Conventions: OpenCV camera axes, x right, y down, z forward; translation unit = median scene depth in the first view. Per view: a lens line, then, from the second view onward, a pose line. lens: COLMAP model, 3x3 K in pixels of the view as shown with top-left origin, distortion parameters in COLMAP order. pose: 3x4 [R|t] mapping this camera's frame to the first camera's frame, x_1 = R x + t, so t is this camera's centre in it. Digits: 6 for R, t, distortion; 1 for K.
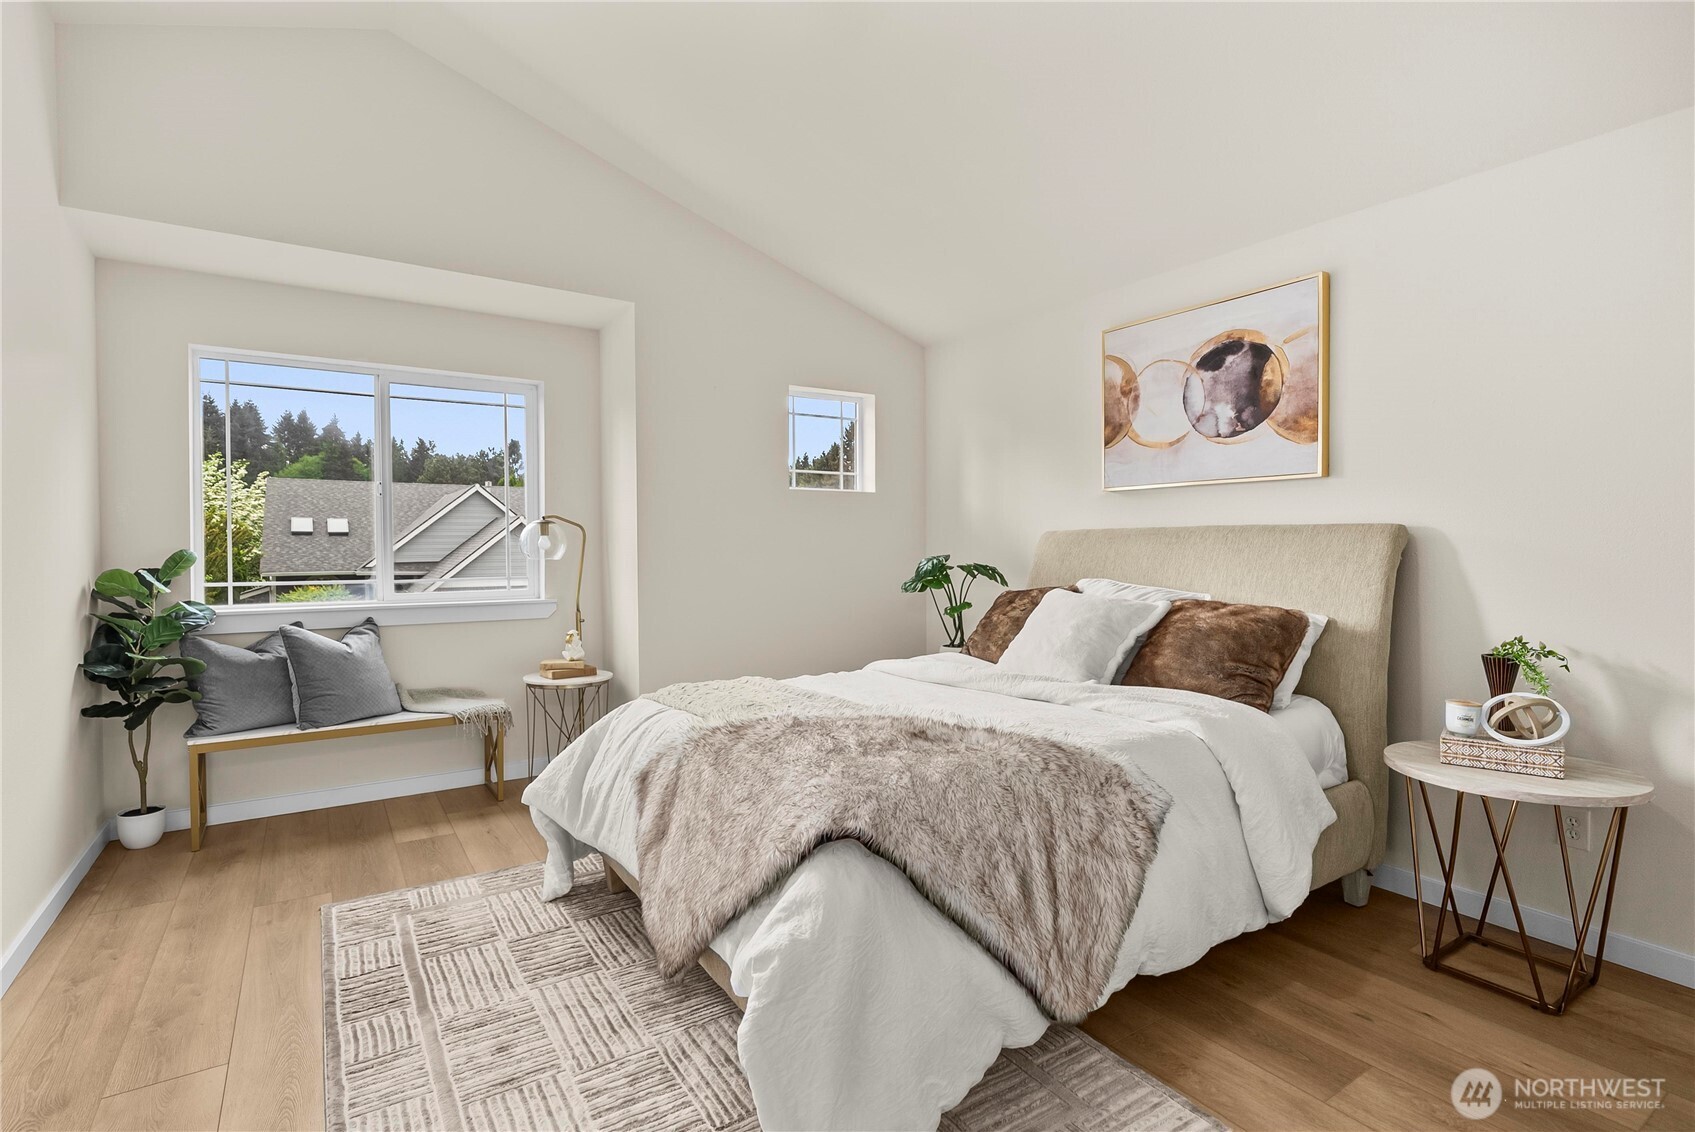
lens RADIAL K [[814.0, 0, 847.5], [0, 814.0, 566.0], [0, 0, 1]] dist [-0.000461, -0.000037]
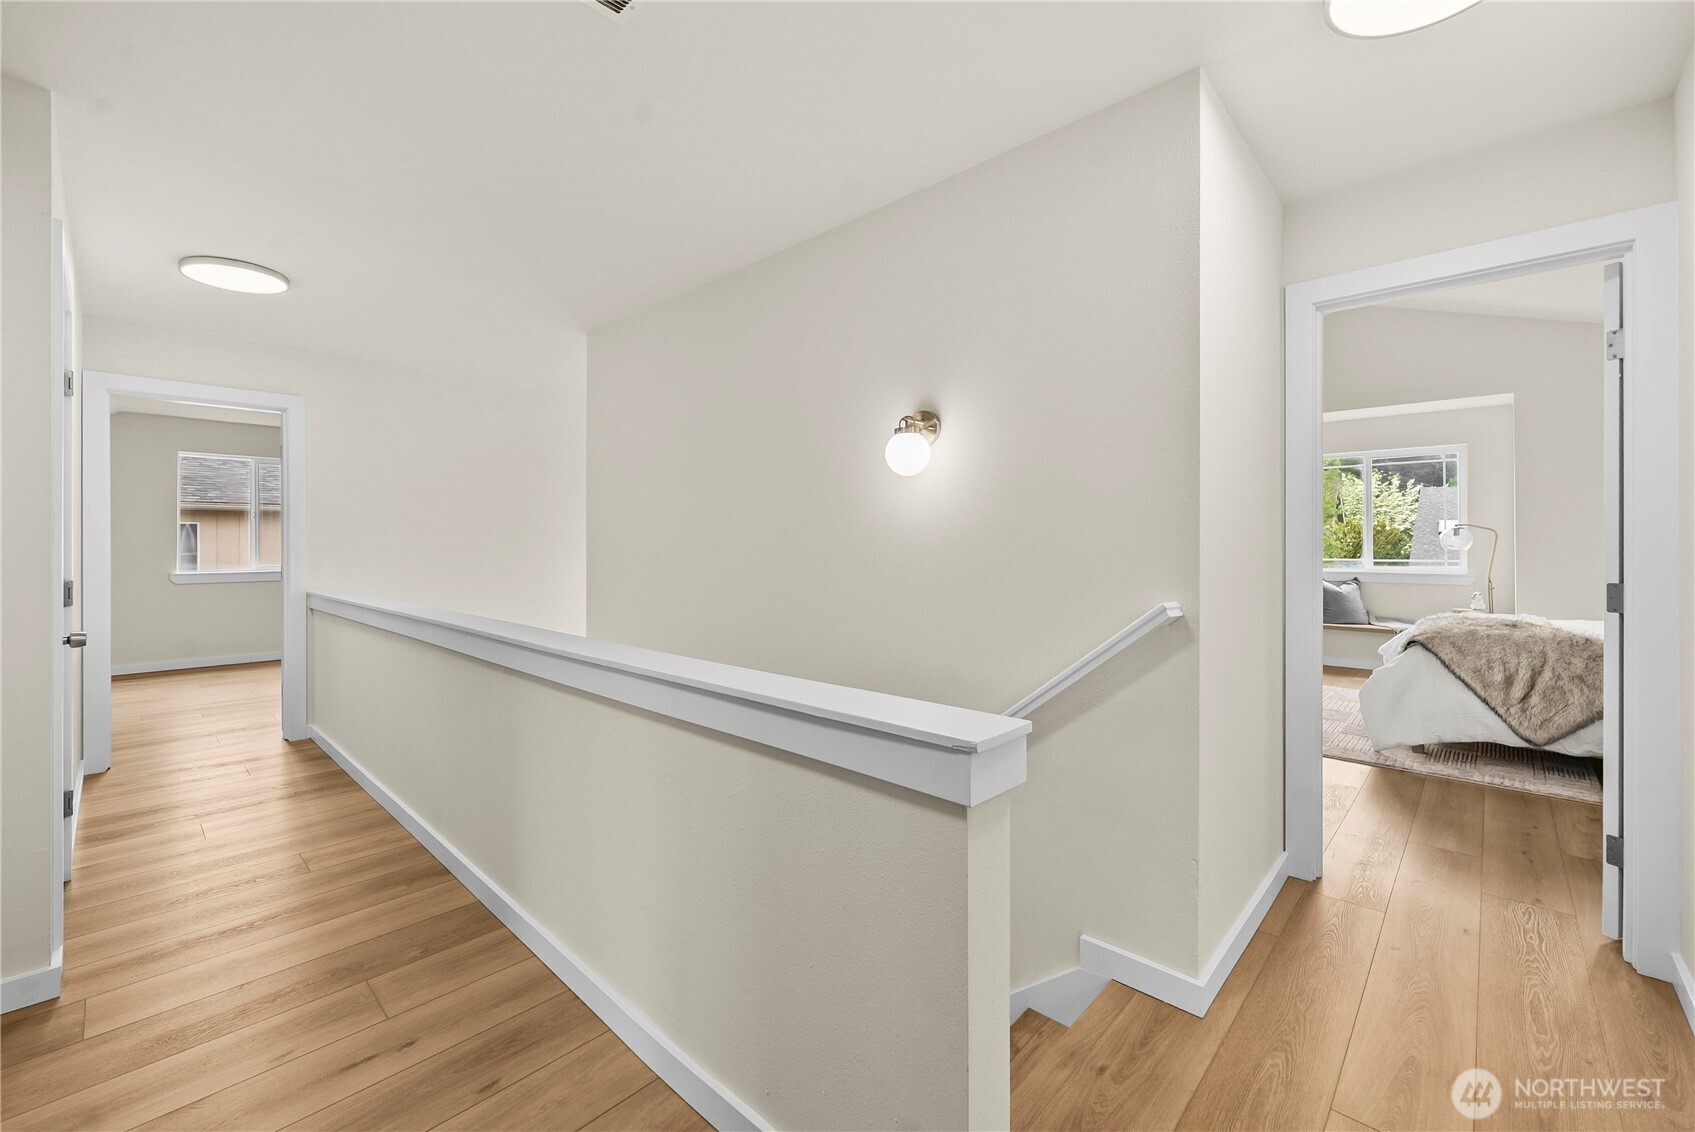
lens RADIAL K [[691.2, 0, 849.0], [0, 691.2, 545.3], [0, 0, 1]] dist [0.000072, -0.000007]
pose [[0.232640, 0.002181, -0.972560, 1.098235], [-0.022584, 0.999740, -0.003160, 0.023692], [0.972301, 0.022699, 0.232629, -0.880447]]
